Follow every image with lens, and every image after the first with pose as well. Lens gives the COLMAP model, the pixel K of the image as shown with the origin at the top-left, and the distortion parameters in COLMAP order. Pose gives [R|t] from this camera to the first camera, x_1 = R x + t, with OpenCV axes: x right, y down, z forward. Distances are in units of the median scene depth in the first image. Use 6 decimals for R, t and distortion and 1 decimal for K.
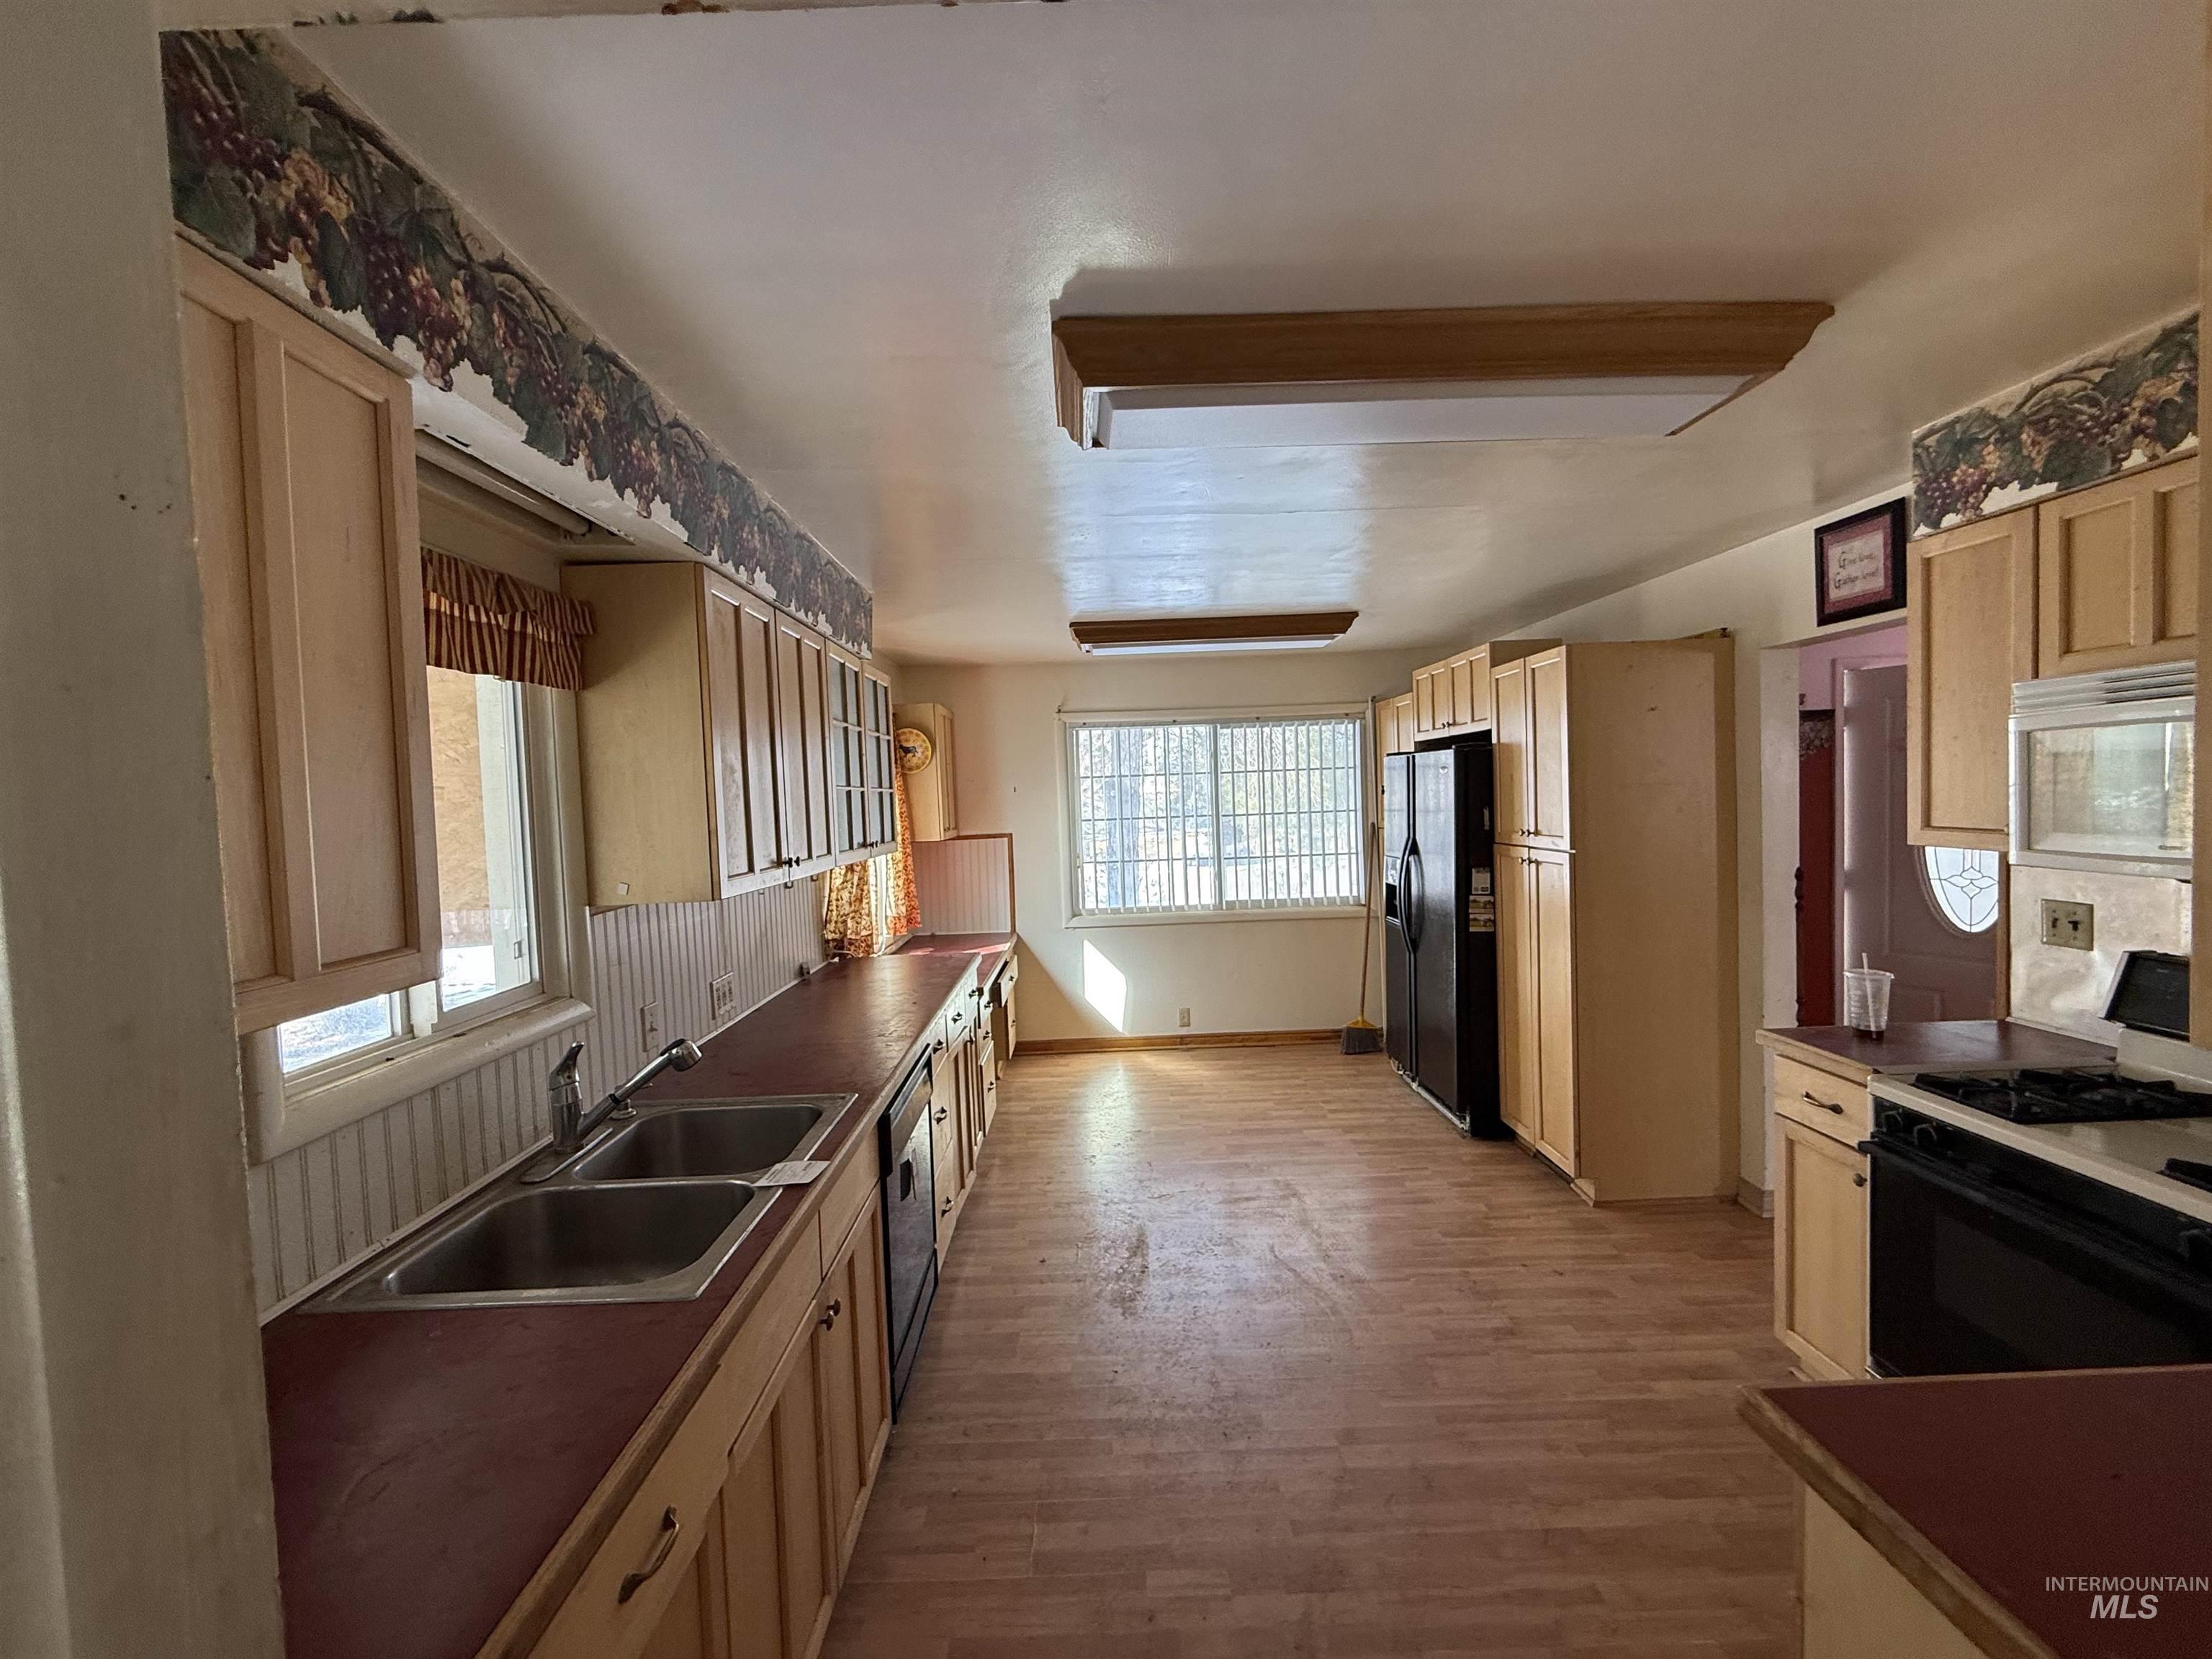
lens RADIAL K [[894.0, 0, 1105.8], [0, 894.0, 816.8], [0, 0, 1]] dist [-0.009294, 0.000899]
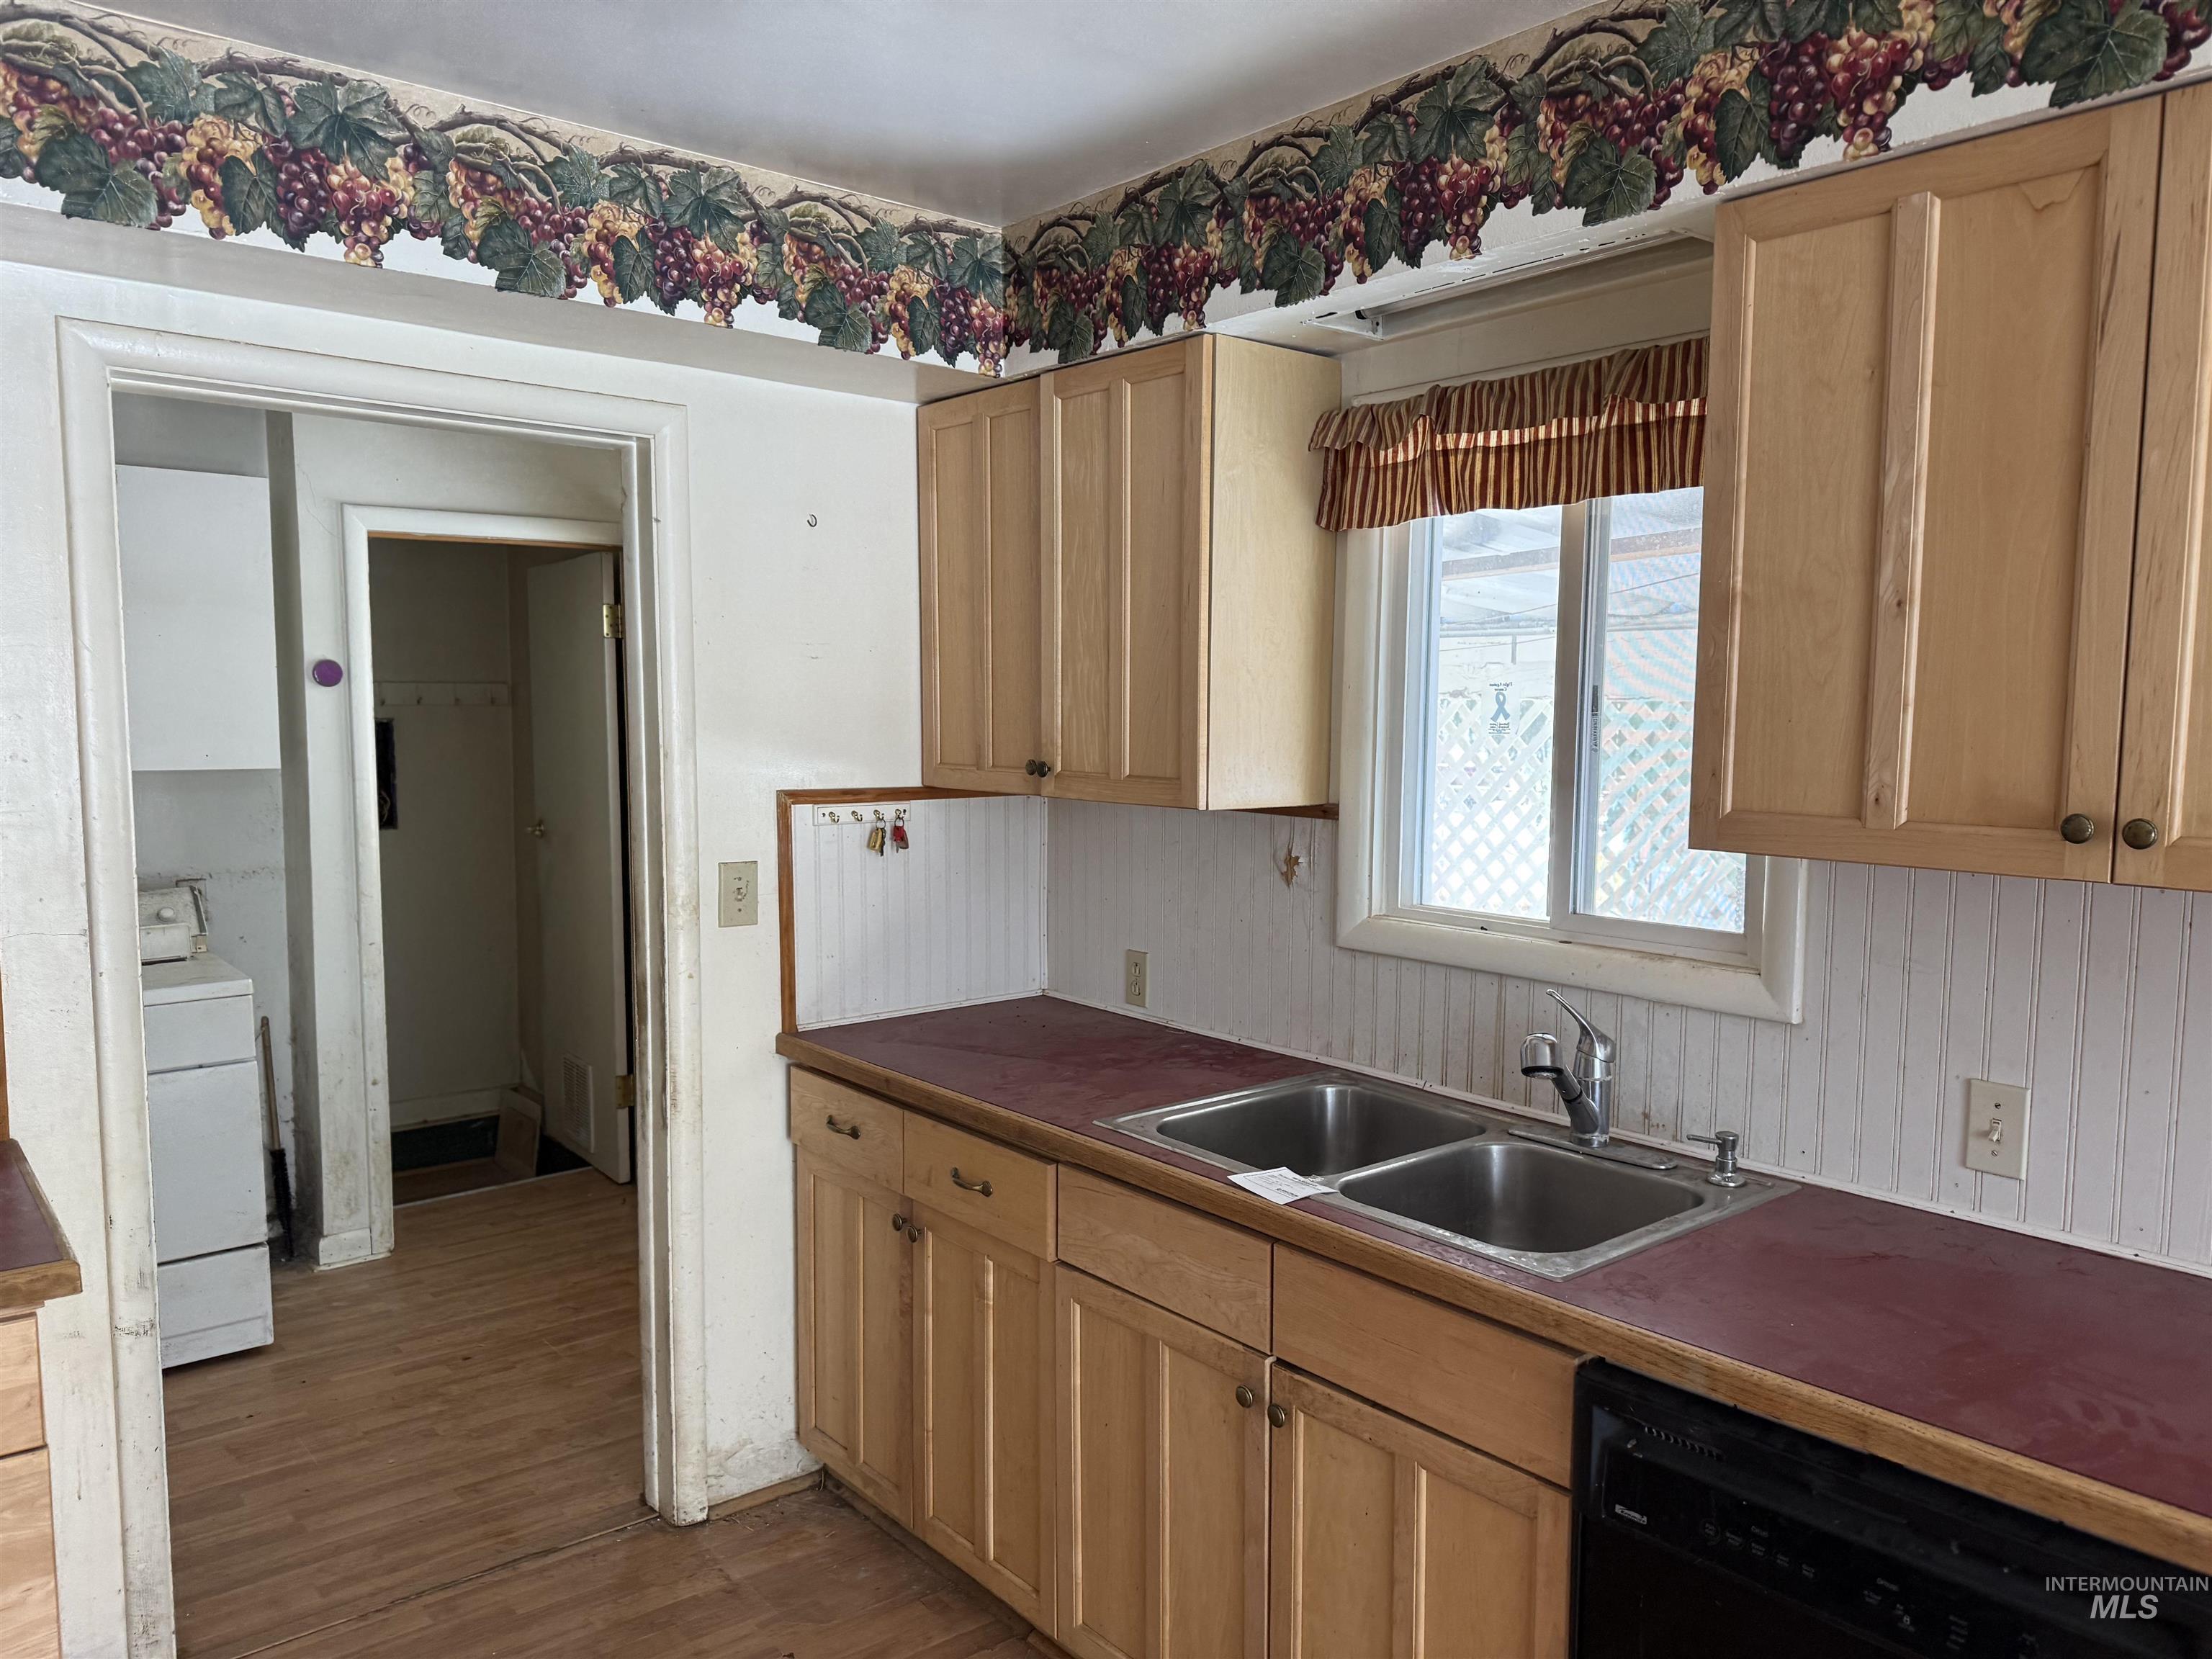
lens RADIAL K [[1574.5, 0, 1097.7], [0, 1574.5, 839.6], [0, 0, 1]] dist [0.052294, -0.065423]
pose [[-0.788847, 0.079552, -0.609419, 0.216511], [0.002101, 0.991931, 0.126764, -0.017407], [0.614586, 0.098717, -0.782649, 0.779277]]
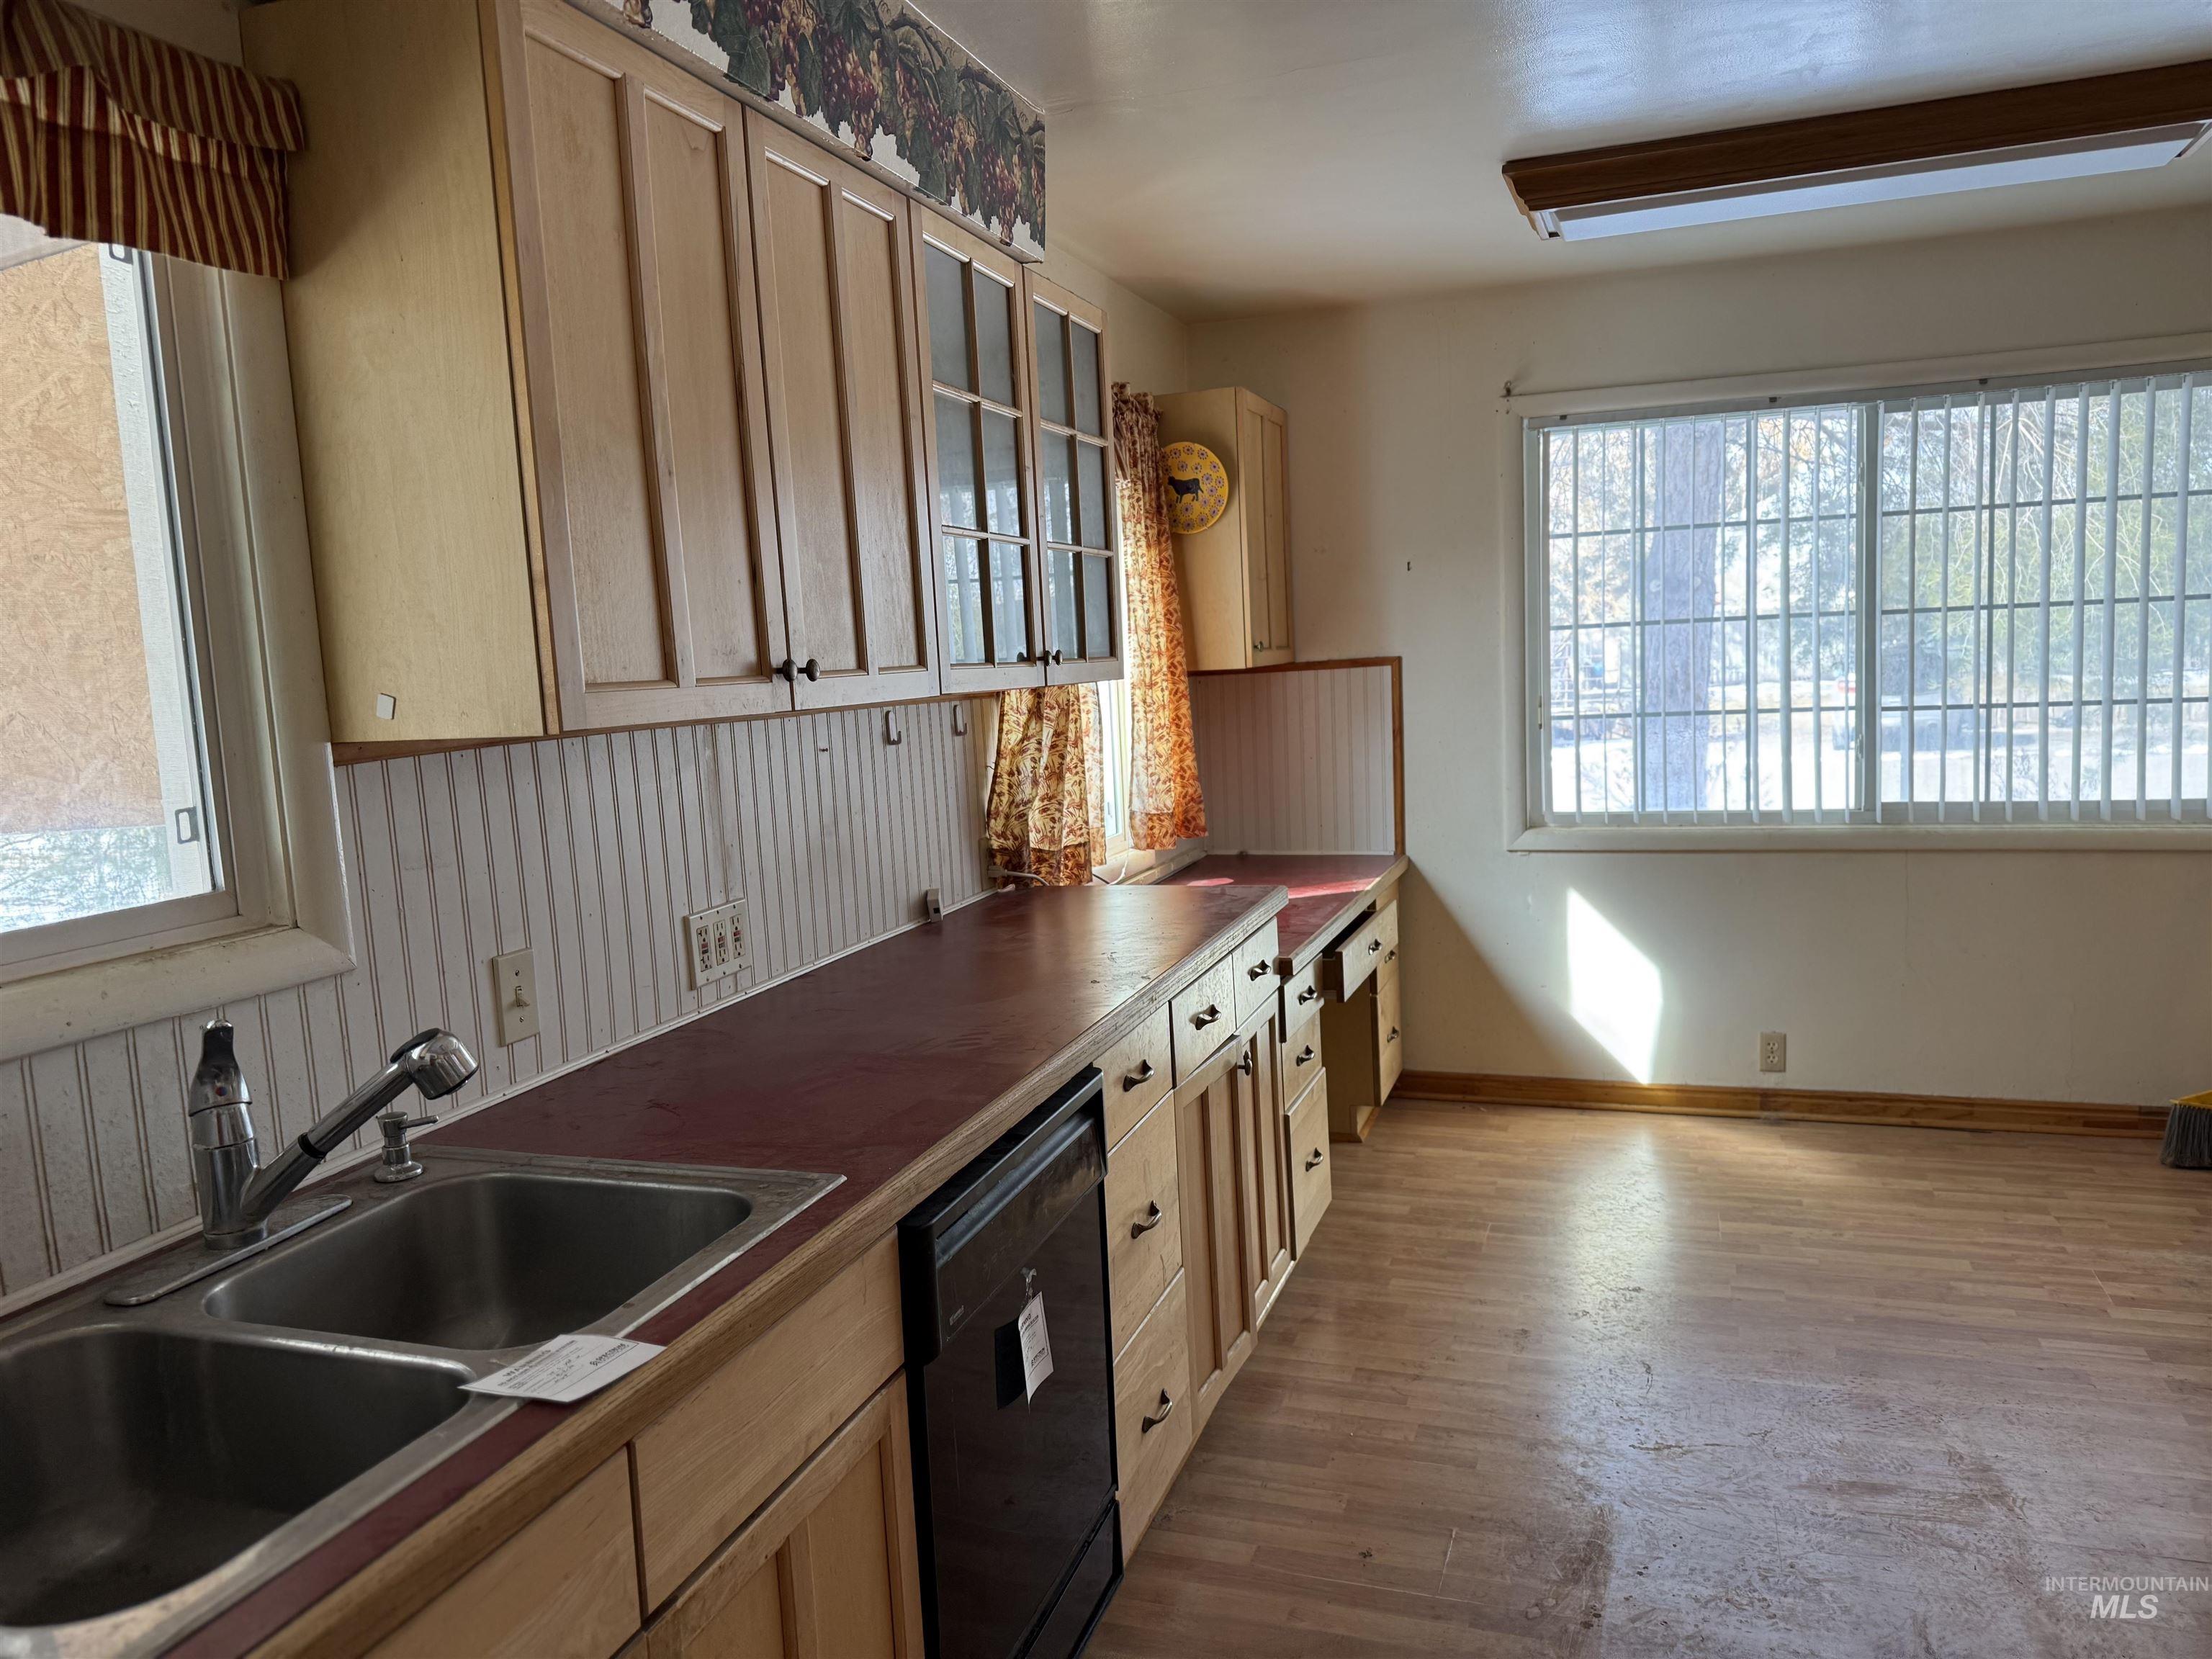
lens RADIAL K [[1574.5, 0, 1113.9], [0, 1574.5, 822.9], [0, 0, 1]] dist [0.052294, -0.065423]
pose [[0.941656, 0.029418, -0.335288, 0.052461], [0.004497, 0.994984, 0.099930, 0.029942], [0.336546, -0.095608, 0.936801, 0.167102]]
